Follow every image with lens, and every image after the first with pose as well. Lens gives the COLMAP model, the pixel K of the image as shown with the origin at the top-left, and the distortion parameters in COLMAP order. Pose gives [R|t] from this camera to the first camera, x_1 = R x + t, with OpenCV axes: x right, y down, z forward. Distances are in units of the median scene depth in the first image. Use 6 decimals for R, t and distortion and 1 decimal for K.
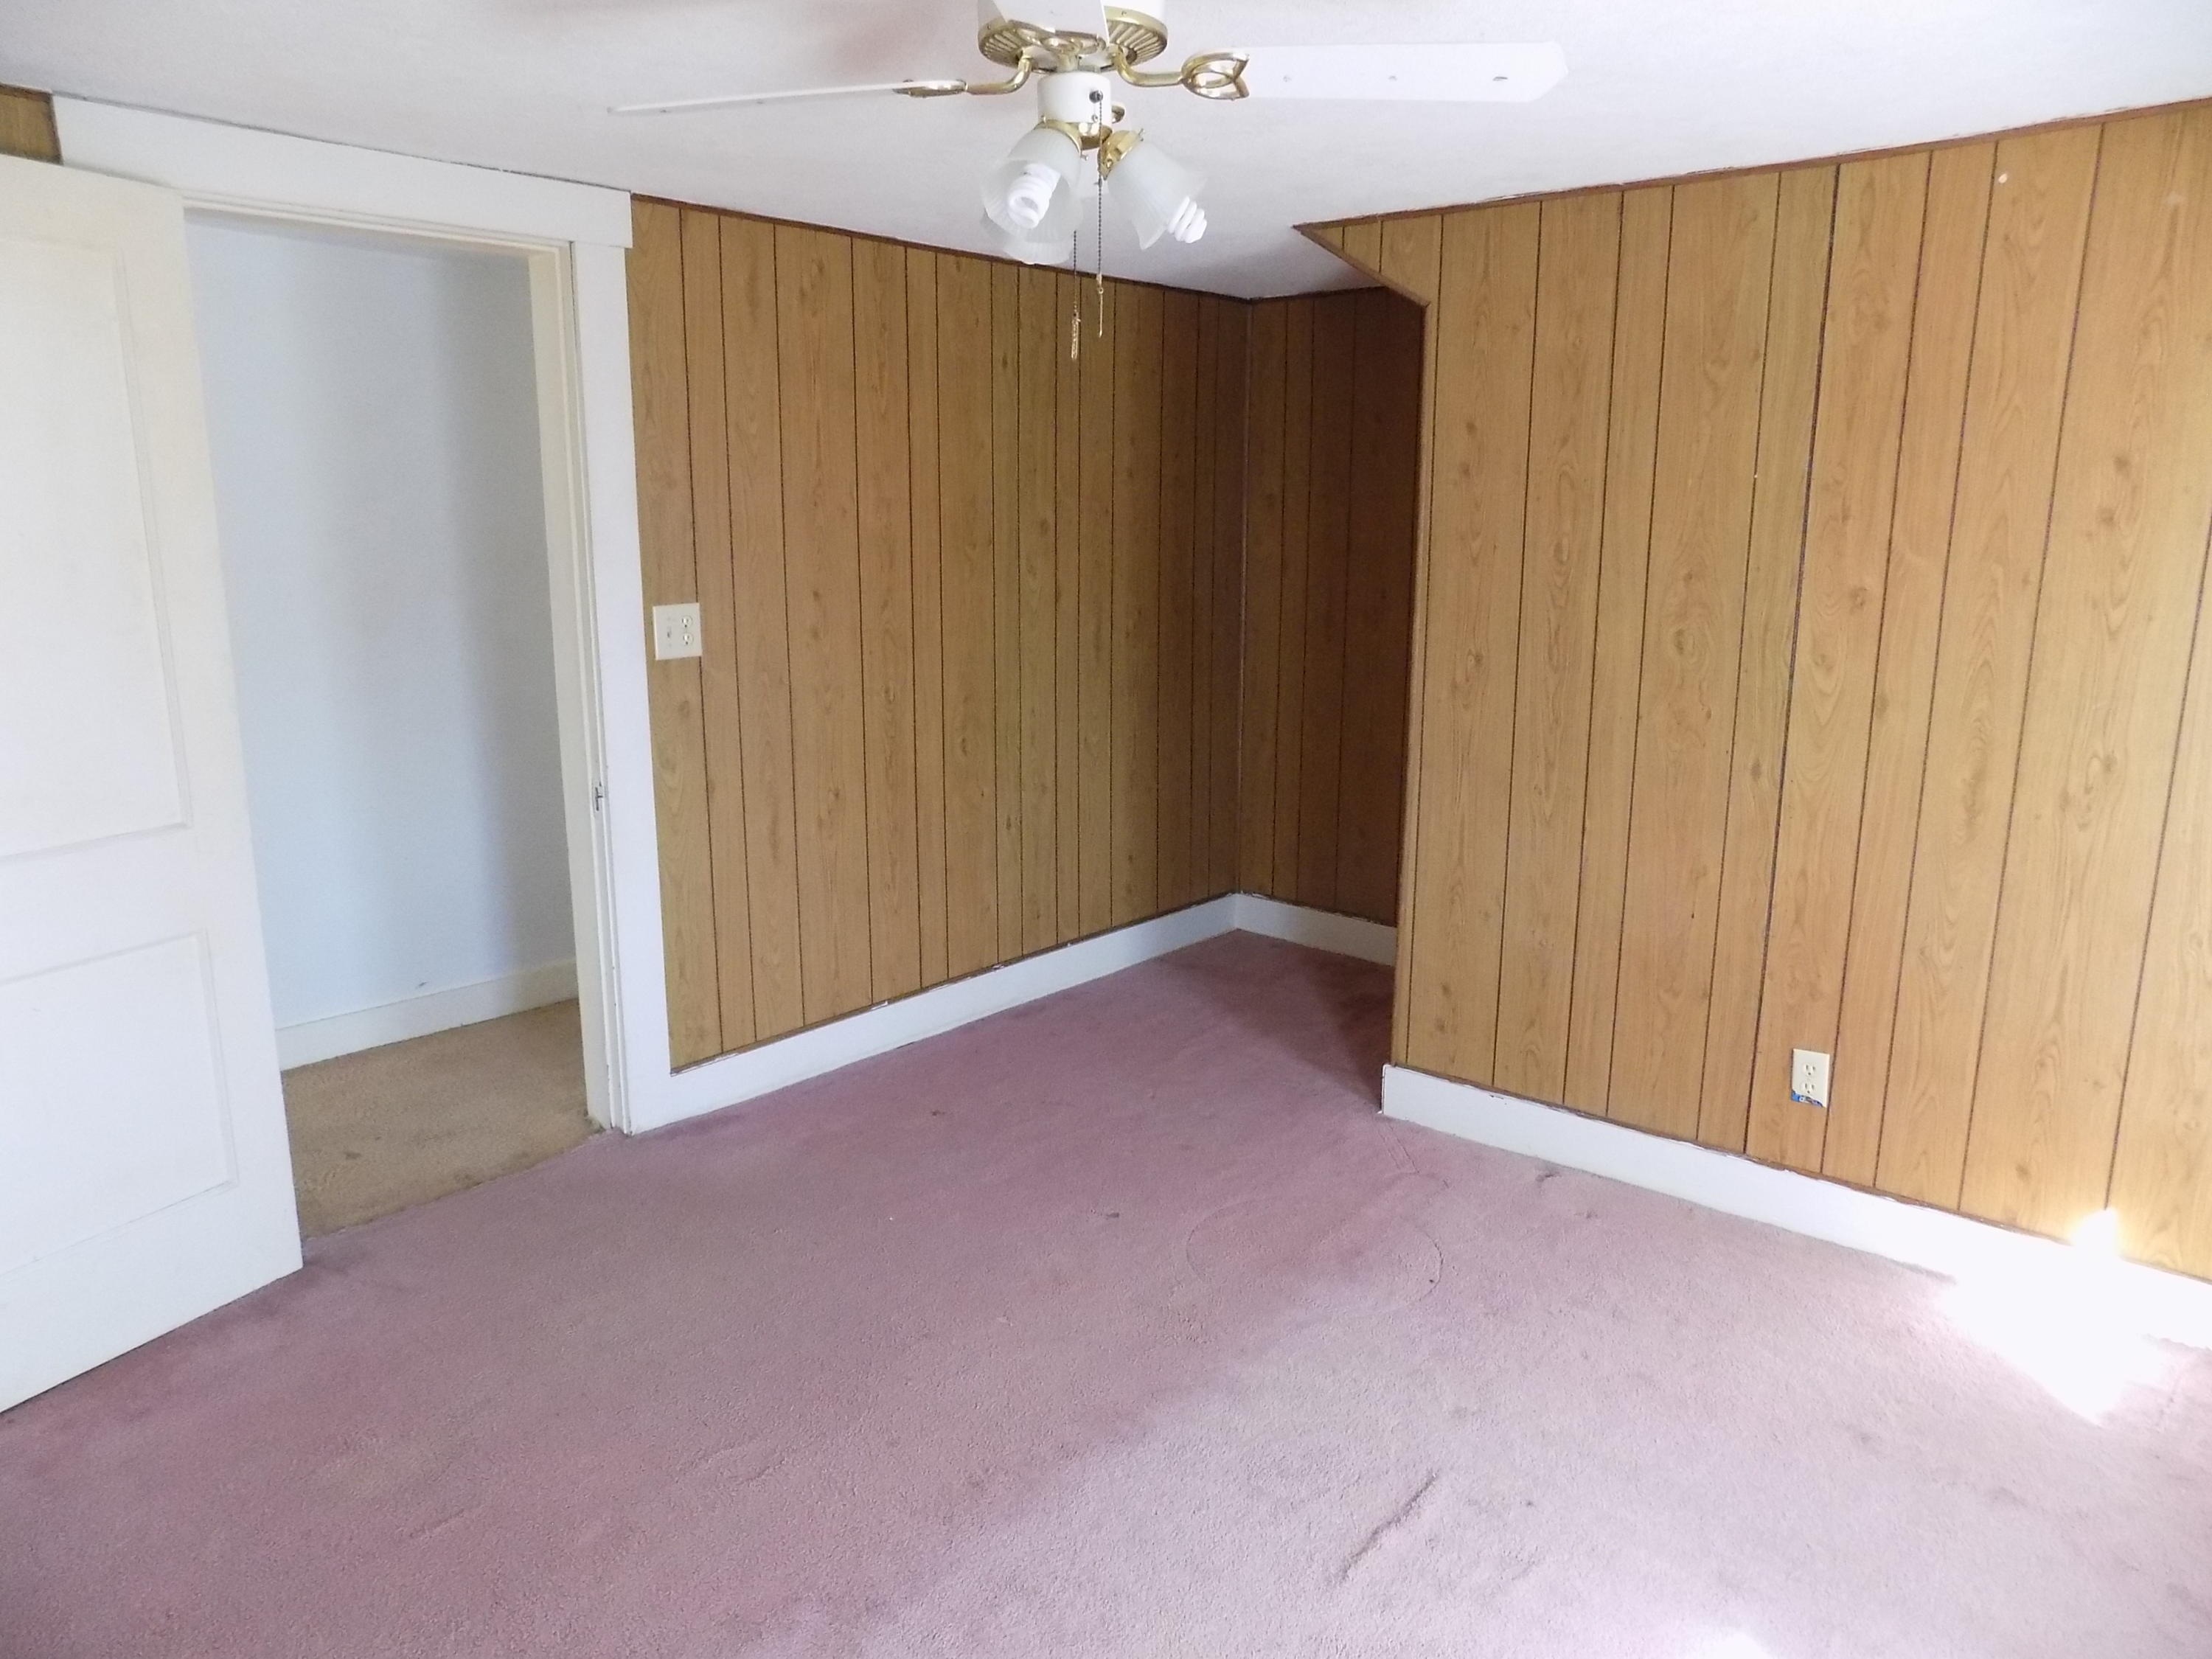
lens RADIAL K [[1484.1, 0, 1101.5], [0, 1484.1, 823.7], [0, 0, 1]] dist [-0.076843, 0.075087]
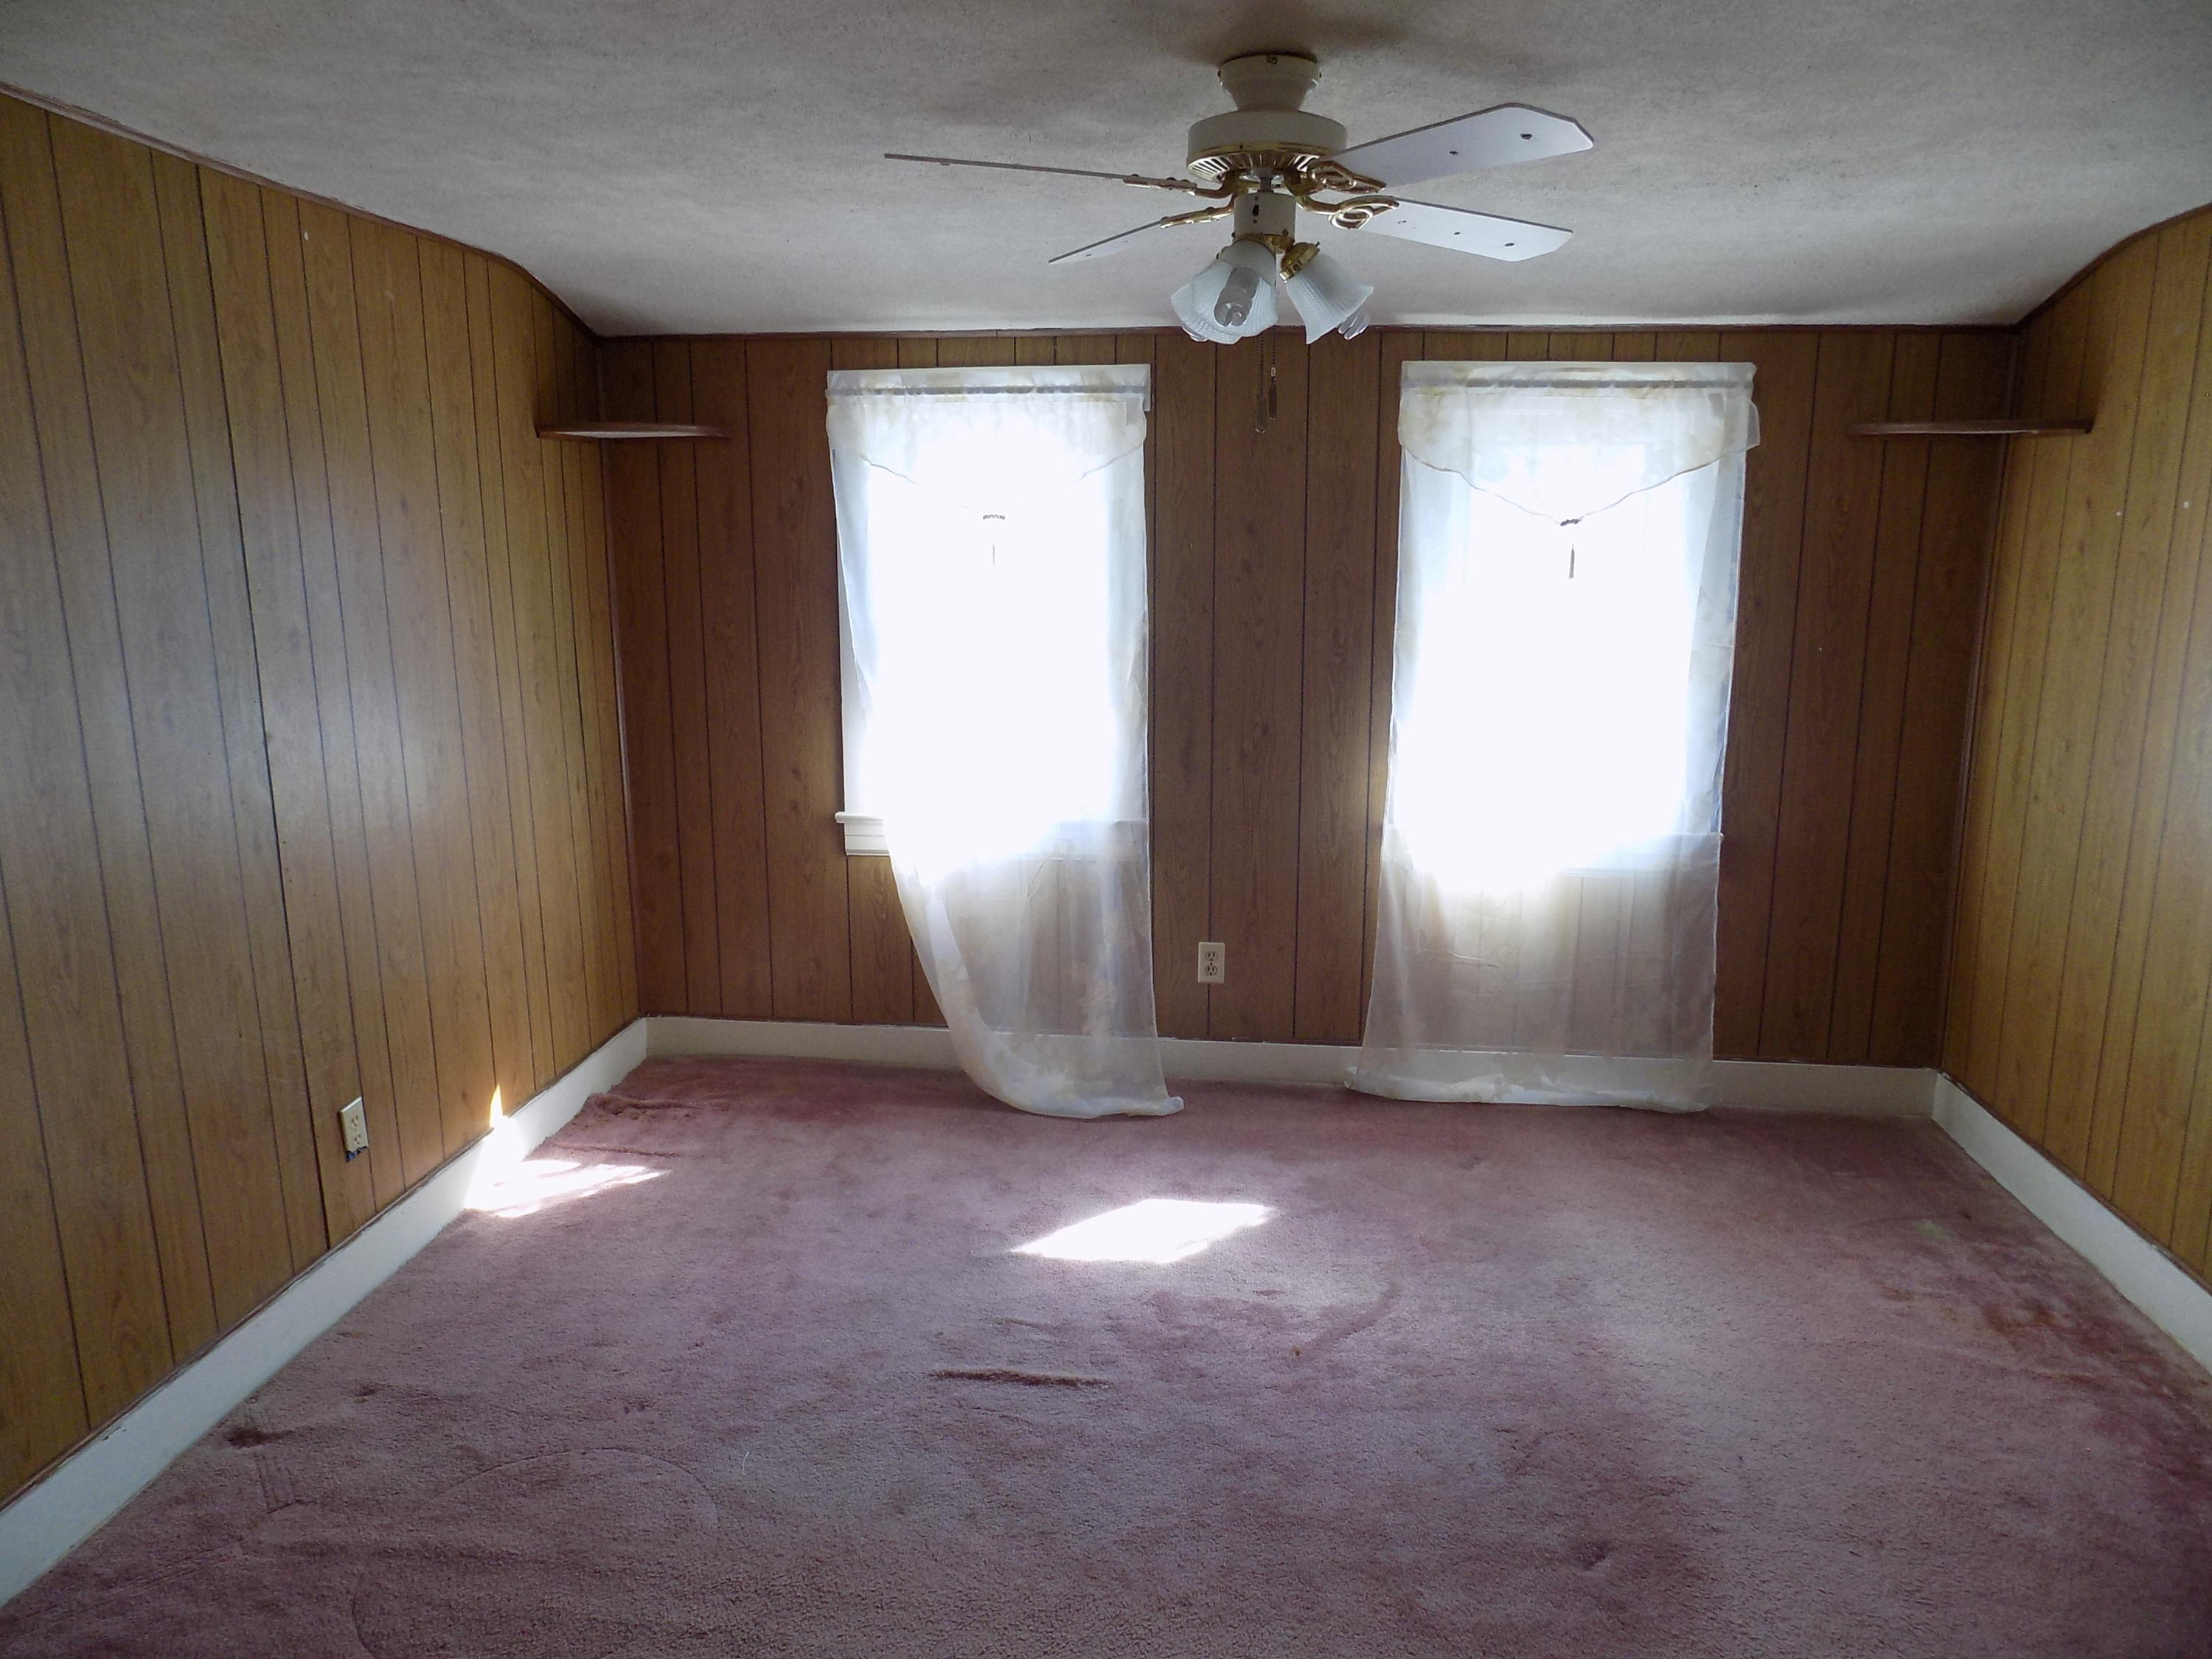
lens RADIAL K [[1484.1, 0, 1101.5], [0, 1484.1, 823.7], [0, 0, 1]] dist [-0.076843, 0.075087]
pose [[-0.567869, -0.166404, 0.806123, -0.559357], [0.168357, 0.935167, 0.311640, -0.240672], [-0.805718, 0.312687, -0.503036, 1.050138]]
